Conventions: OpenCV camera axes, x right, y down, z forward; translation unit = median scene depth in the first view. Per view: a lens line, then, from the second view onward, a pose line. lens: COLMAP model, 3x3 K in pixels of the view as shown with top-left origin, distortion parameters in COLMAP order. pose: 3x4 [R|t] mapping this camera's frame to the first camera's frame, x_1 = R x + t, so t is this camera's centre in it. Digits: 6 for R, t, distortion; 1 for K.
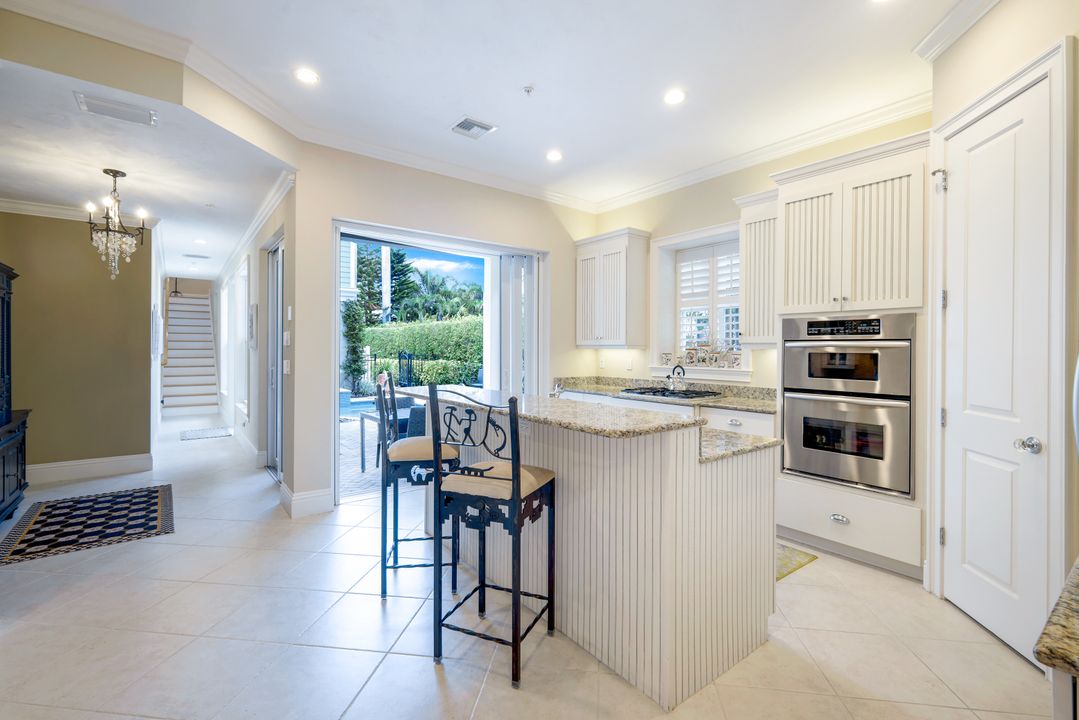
lens RADIAL K [[478.5, 0, 535.9], [0, 478.5, 352.1], [0, 0, 1]] dist [0.003345, -0.001508]
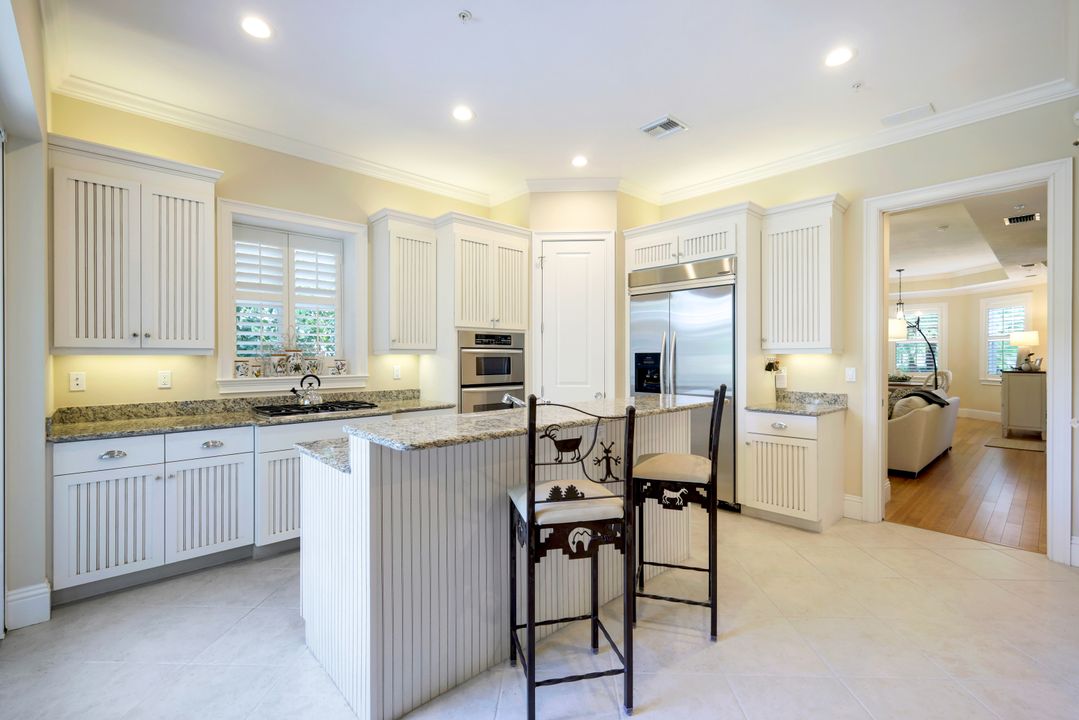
lens RADIAL K [[478.5, 0, 544.8], [0, 478.5, 362.0], [0, 0, 1]] dist [0.003345, -0.001508]
pose [[-0.108616, -0.016765, 0.993942, -0.574380], [0.008017, 0.999810, 0.017740, -0.005239], [-0.994051, 0.009896, -0.108461, 0.693556]]
